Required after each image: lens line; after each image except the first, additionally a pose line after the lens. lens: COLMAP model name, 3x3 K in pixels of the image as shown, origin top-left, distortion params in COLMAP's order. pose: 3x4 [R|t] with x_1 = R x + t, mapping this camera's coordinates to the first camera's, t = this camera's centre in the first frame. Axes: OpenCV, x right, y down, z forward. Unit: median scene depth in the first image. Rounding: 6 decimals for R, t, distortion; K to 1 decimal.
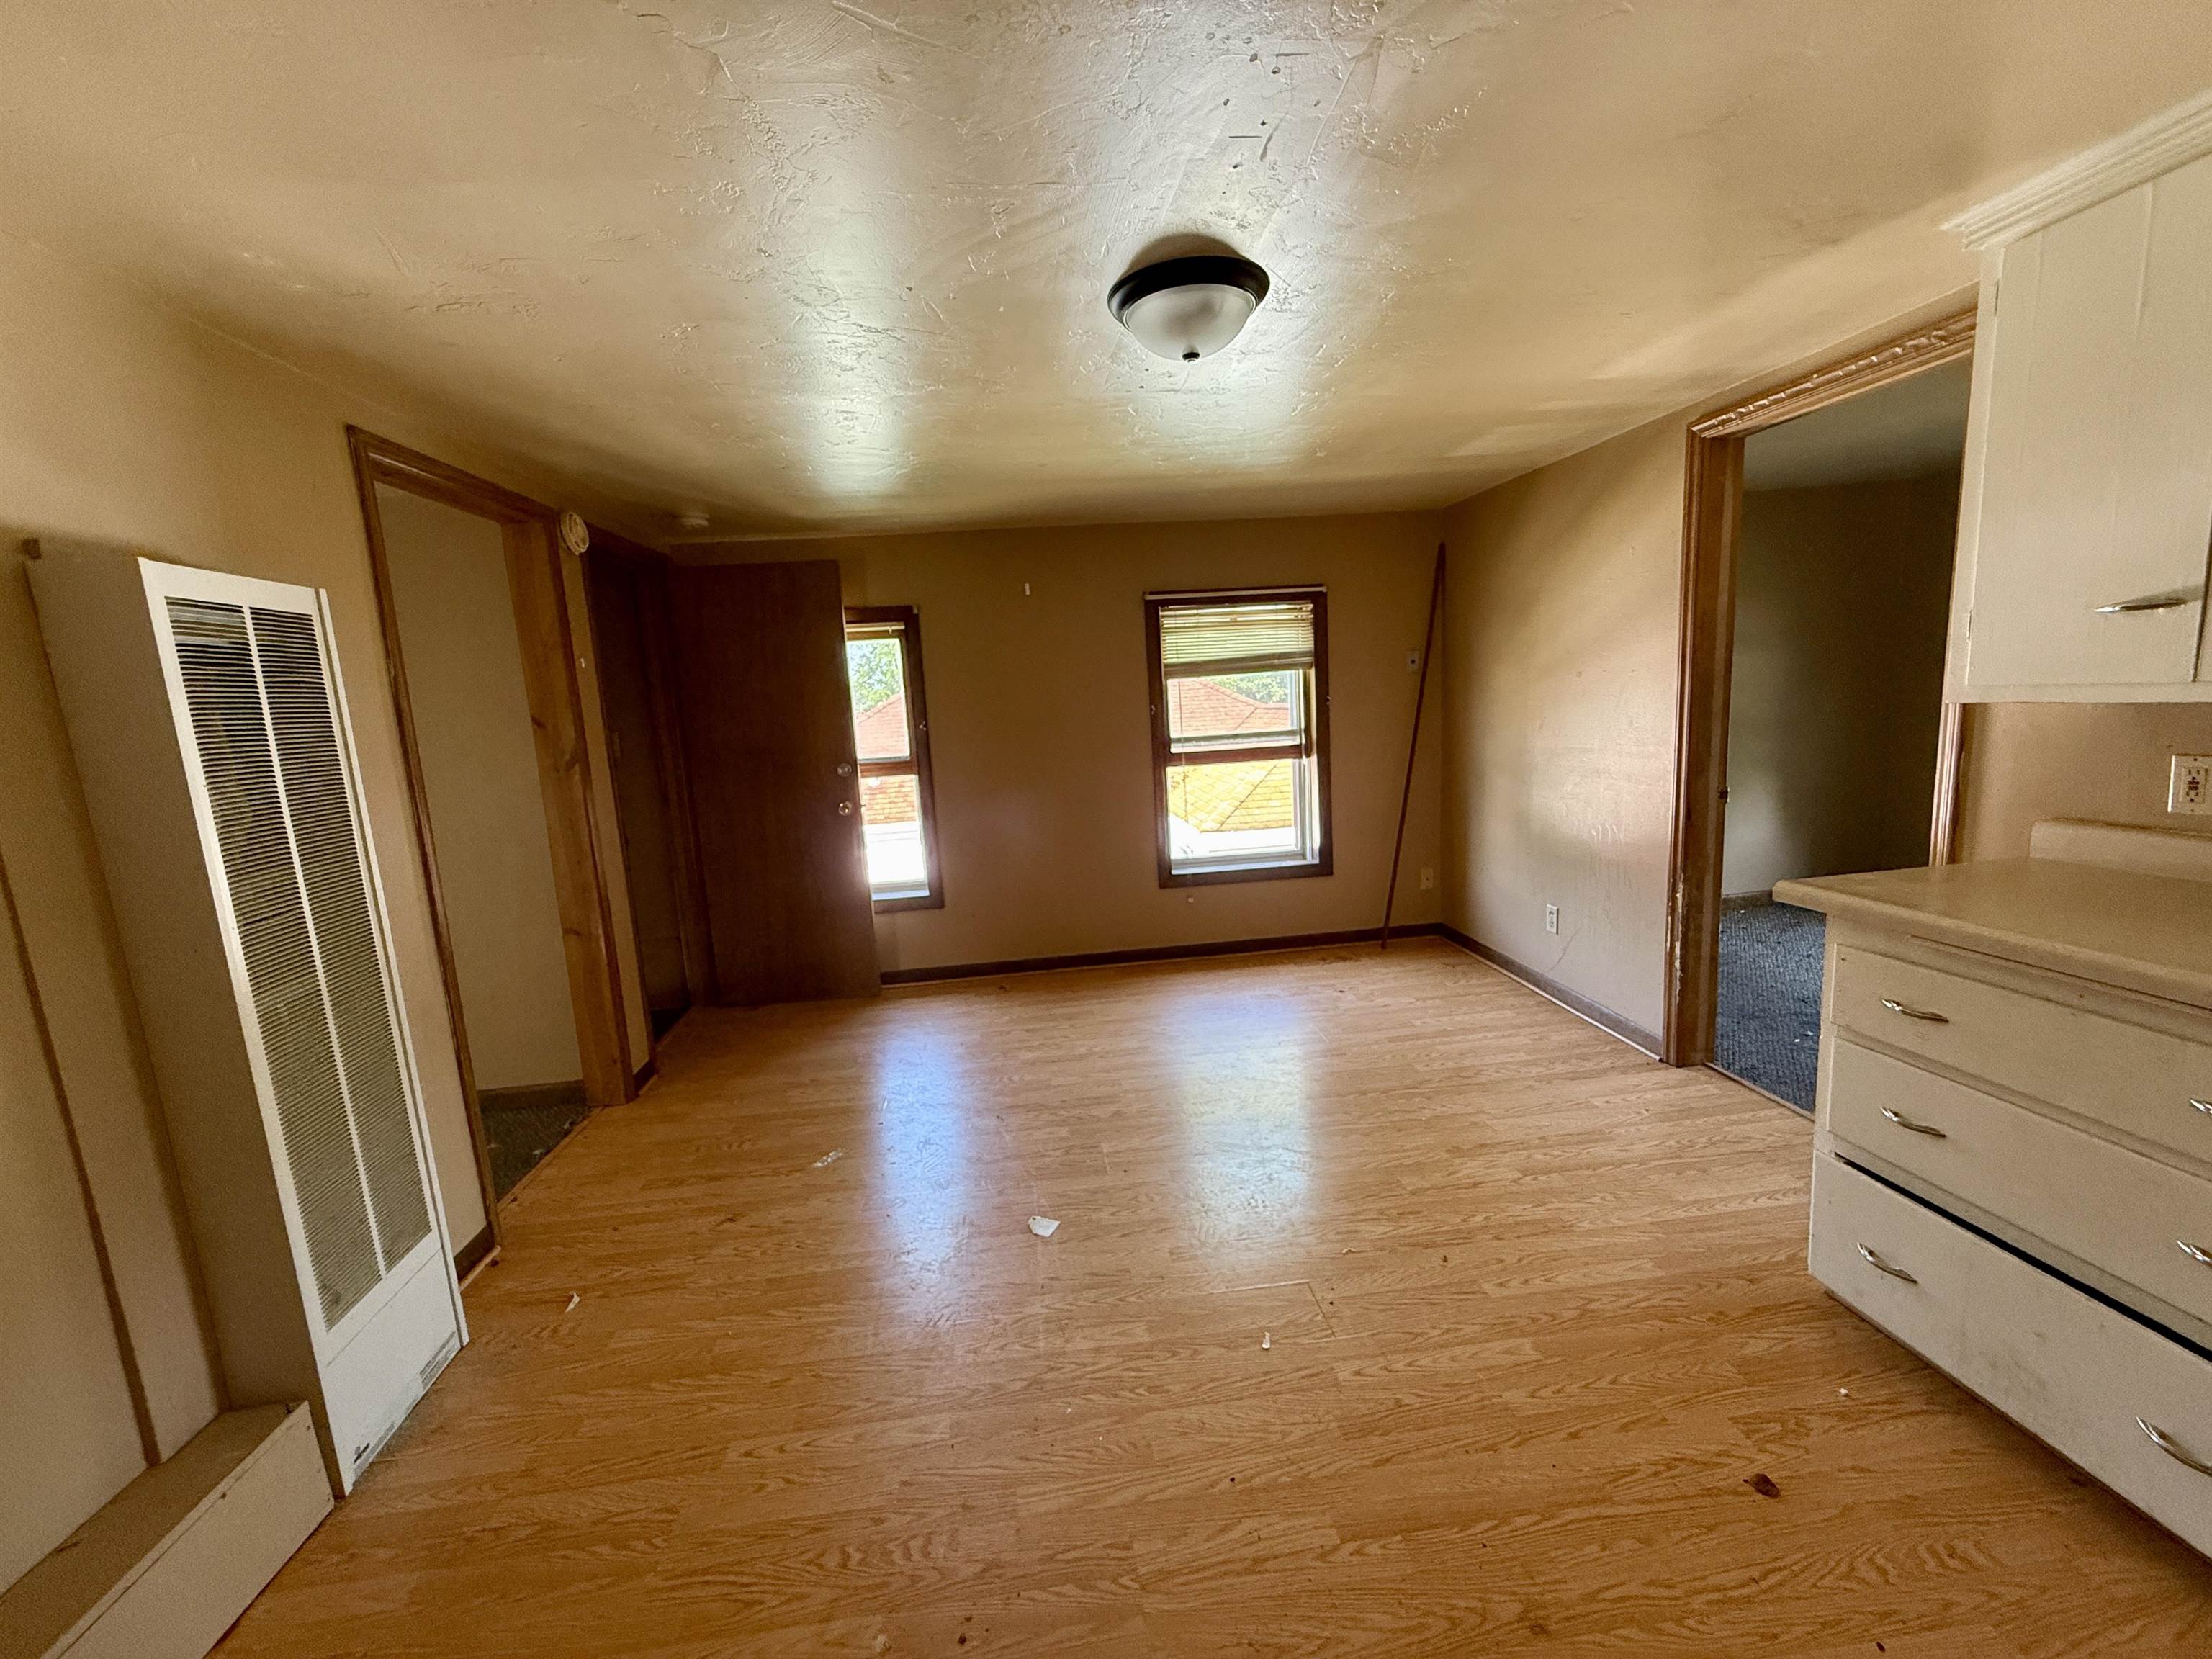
lens RADIAL K [[886.9, 0, 1100.5], [0, 886.9, 834.9], [0, 0, 1]] dist [-0.000654, 0.000700]
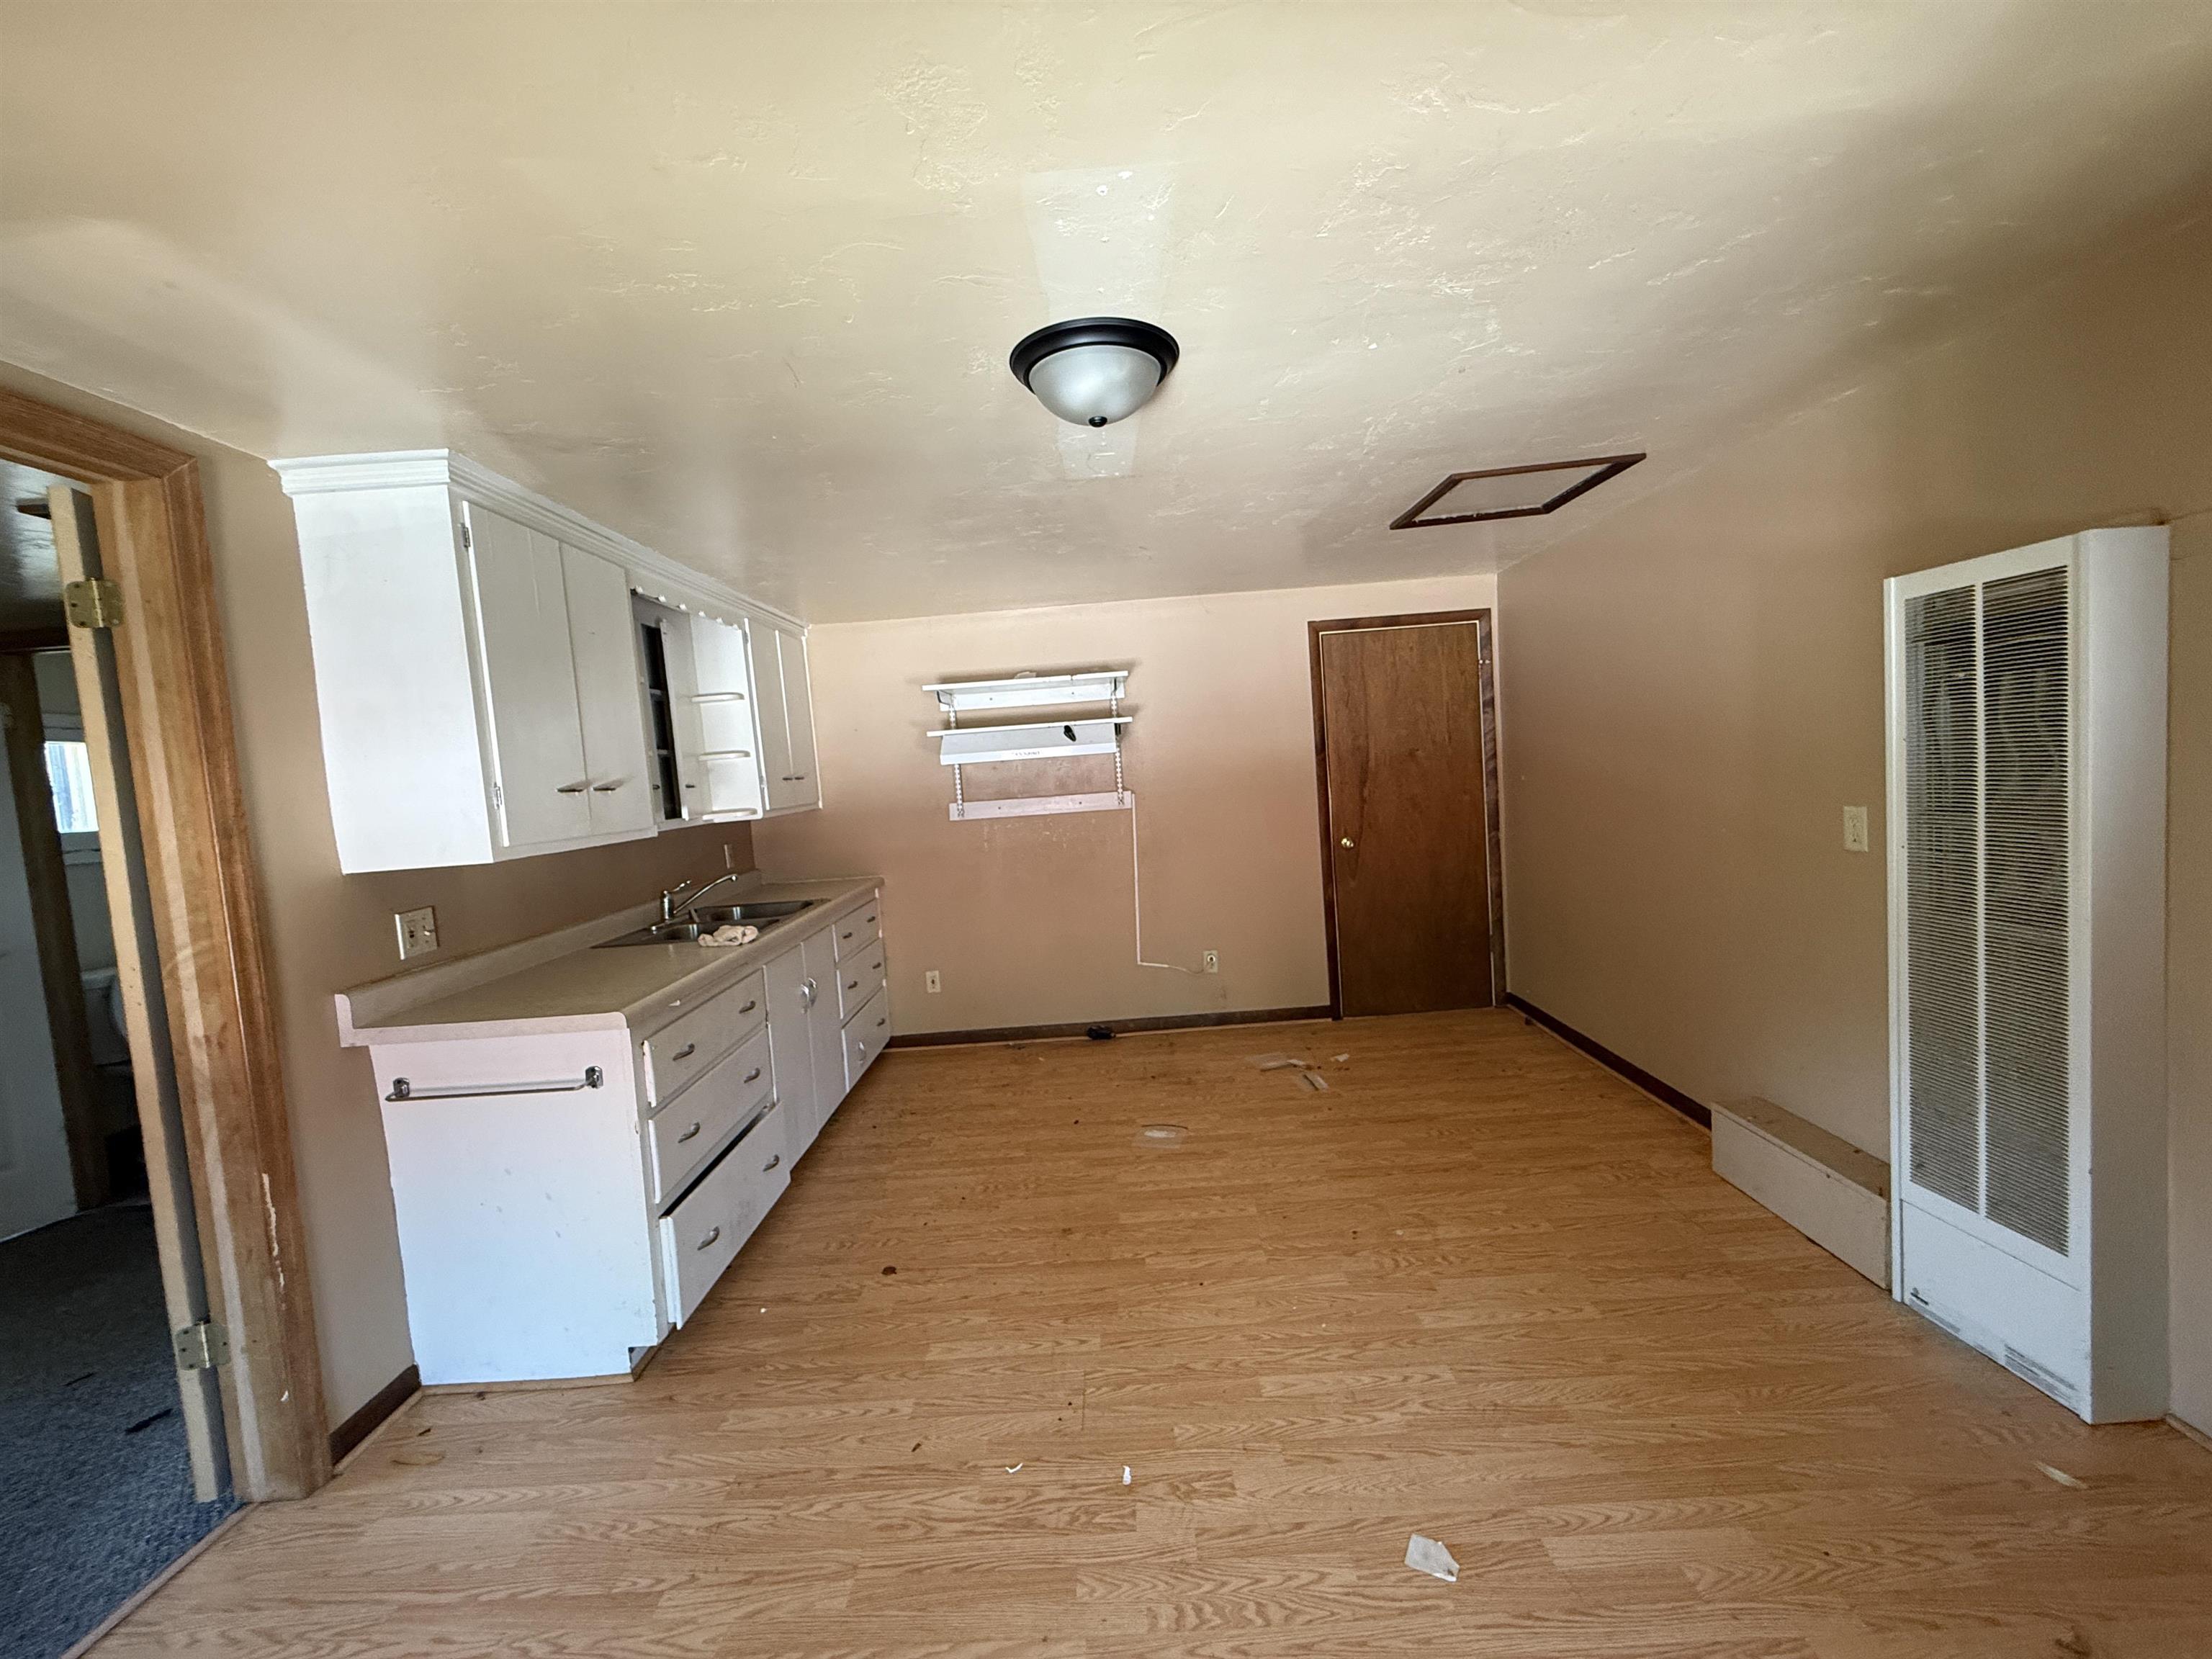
lens RADIAL K [[886.9, 0, 1108.5], [0, 886.9, 830.6], [0, 0, 1]] dist [-0.000654, 0.000700]
pose [[-0.986540, 0.121007, 0.109985, 0.042749], [0.142277, 0.966728, 0.212588, -0.326942], [-0.080601, 0.225375, -0.970932, 2.098654]]
